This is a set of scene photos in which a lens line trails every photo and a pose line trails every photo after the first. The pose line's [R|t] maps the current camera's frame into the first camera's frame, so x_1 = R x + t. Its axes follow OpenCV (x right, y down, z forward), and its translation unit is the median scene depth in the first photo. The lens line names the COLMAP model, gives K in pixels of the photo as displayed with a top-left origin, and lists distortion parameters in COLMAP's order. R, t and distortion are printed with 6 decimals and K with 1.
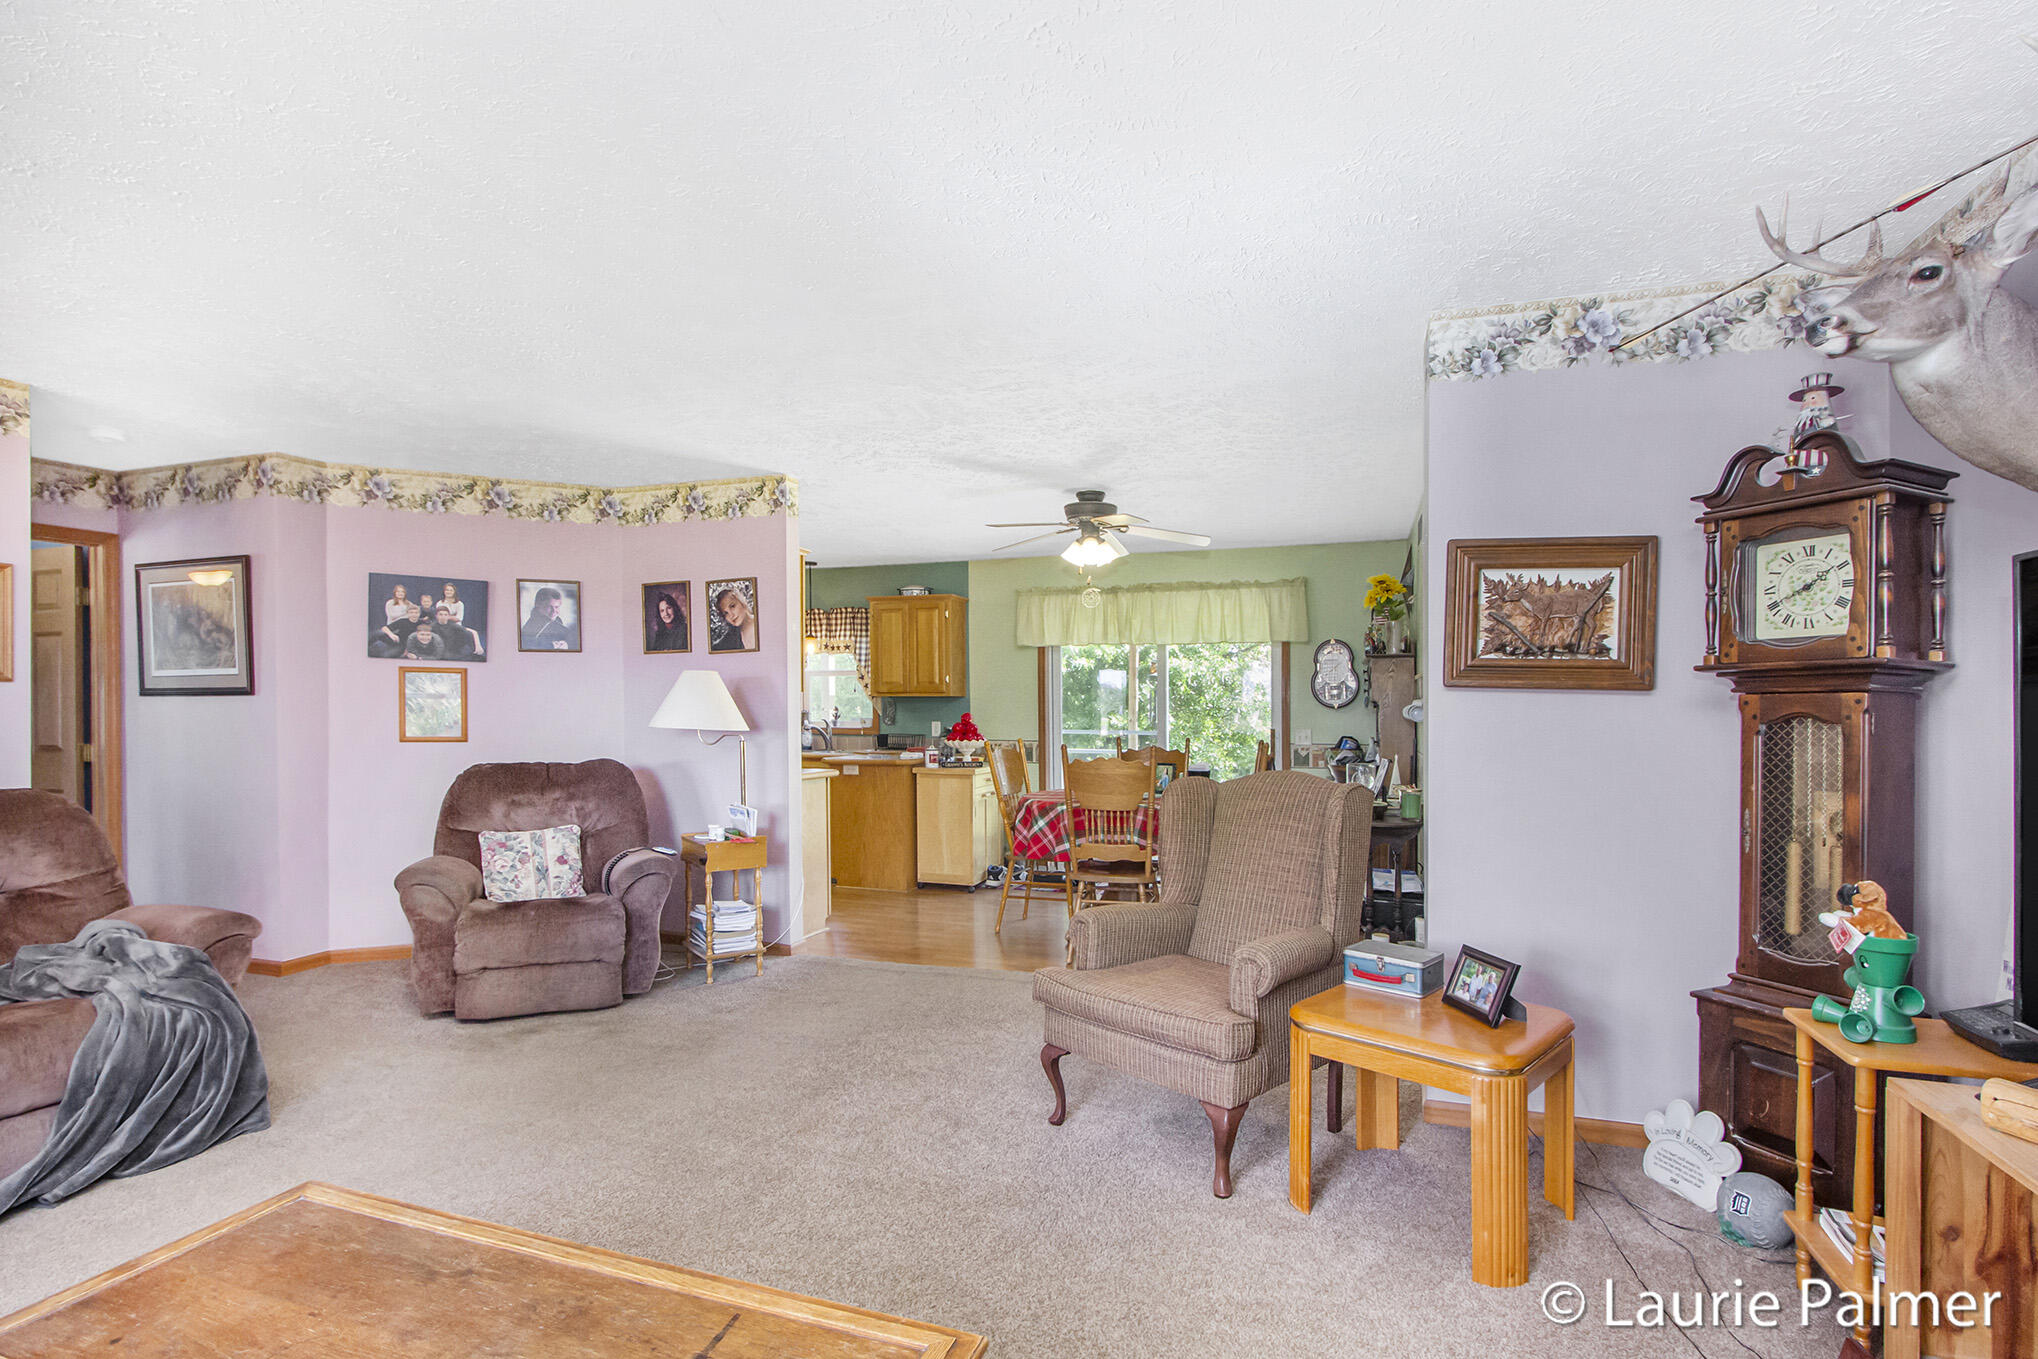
lens RADIAL K [[1002.1, 0, 1037.3], [0, 1002.1, 723.6], [0, 0, 1]] dist [0.004418, 0.000396]
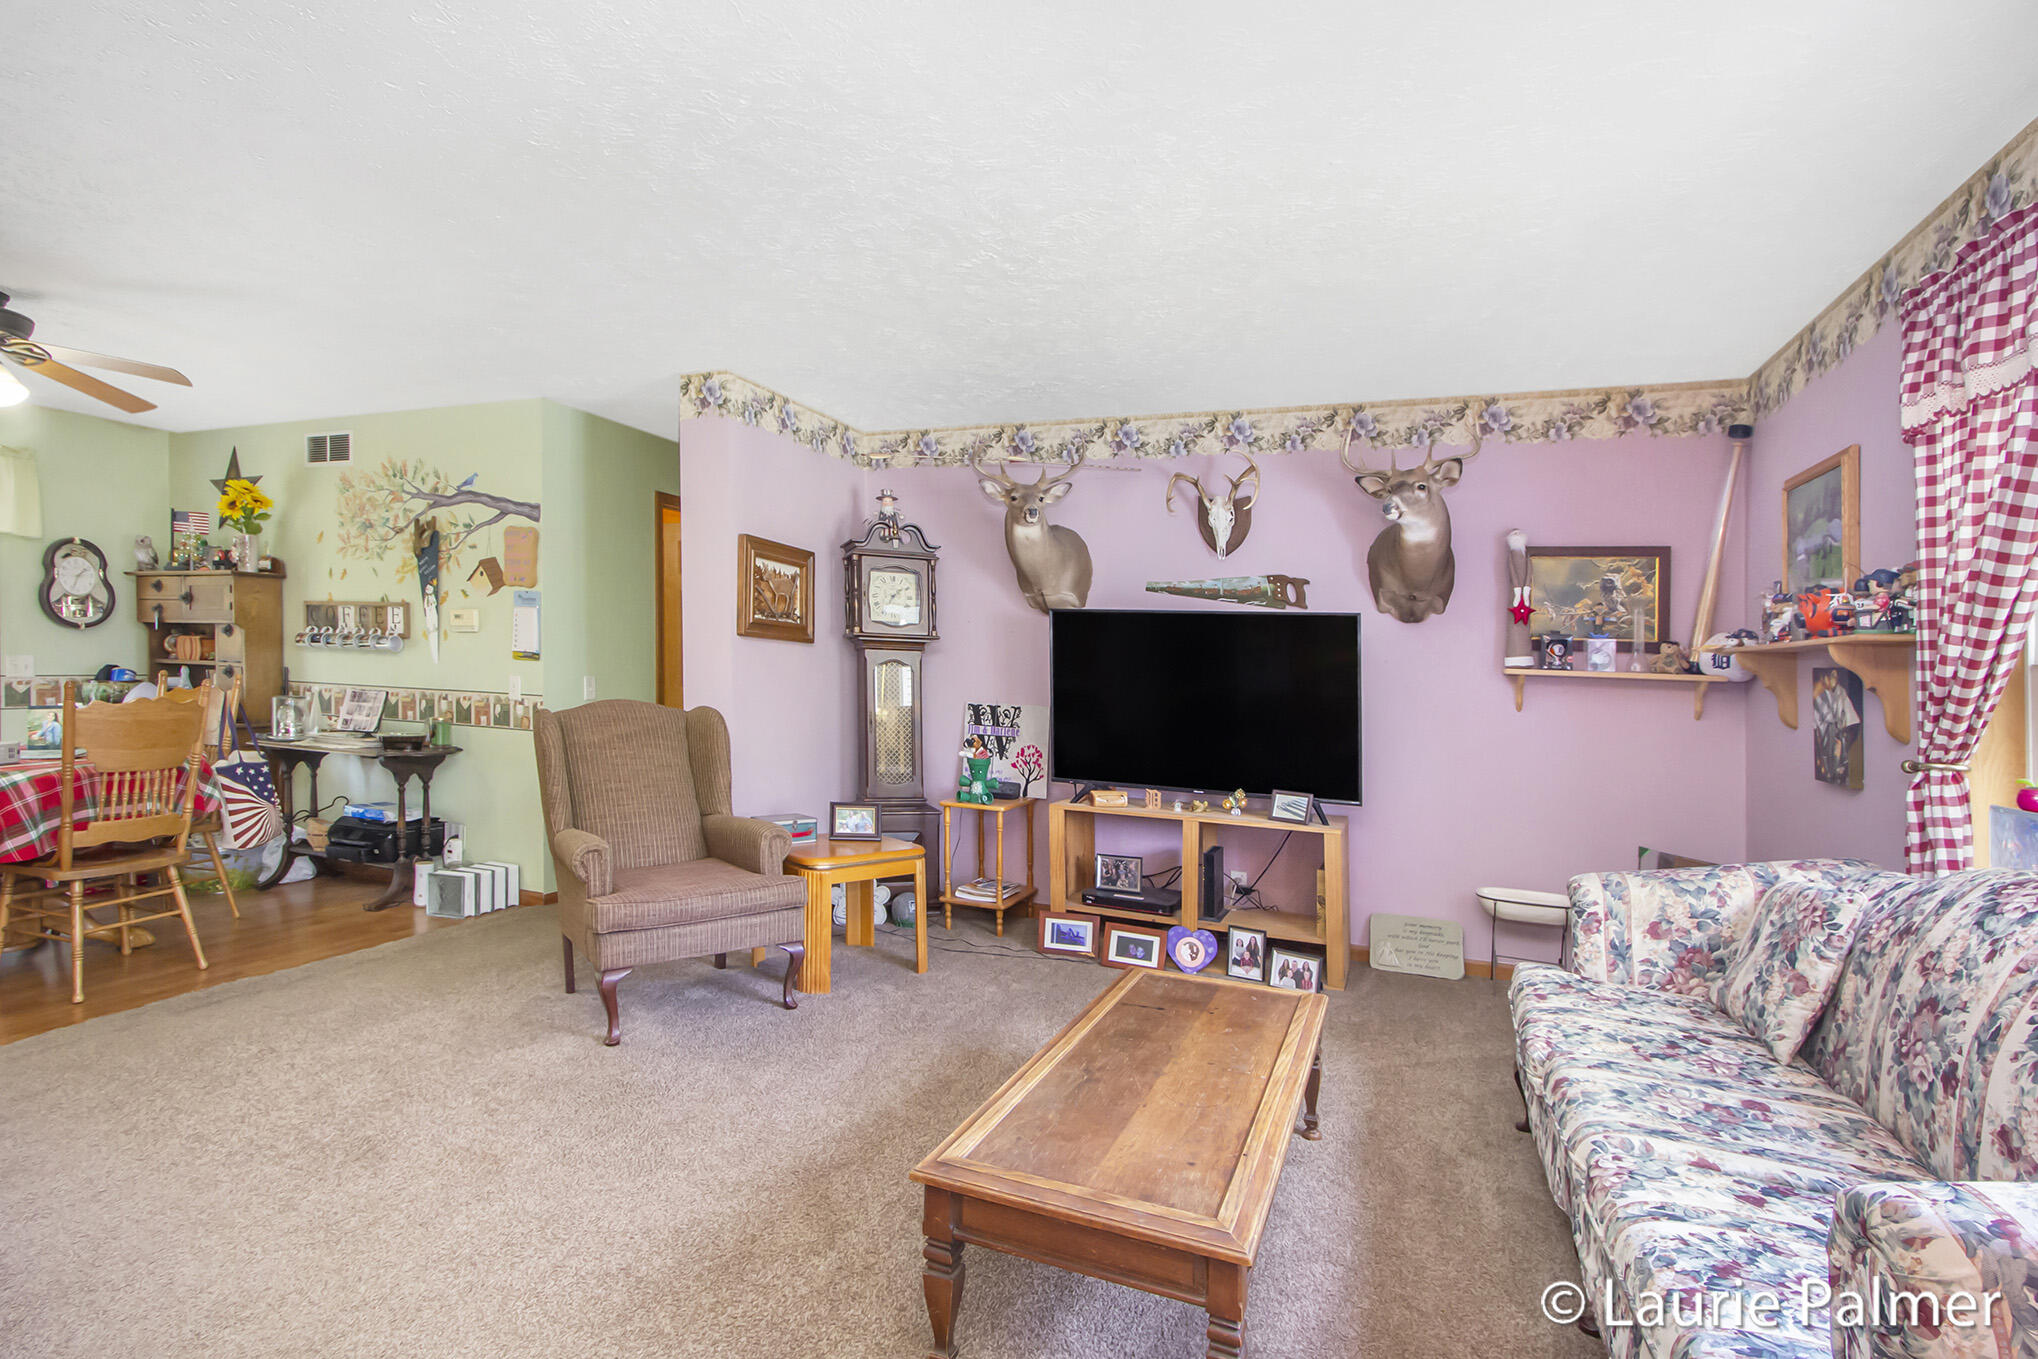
lens RADIAL K [[1002.1, 0, 1019.6], [0, 1002.1, 693.4], [0, 0, 1]] dist [0.004418, 0.000396]
pose [[0.042286, -0.031959, 0.998594, -1.044327], [-0.020347, 0.999253, 0.032841, -0.010899], [-0.998898, -0.021707, 0.041604, 0.561859]]
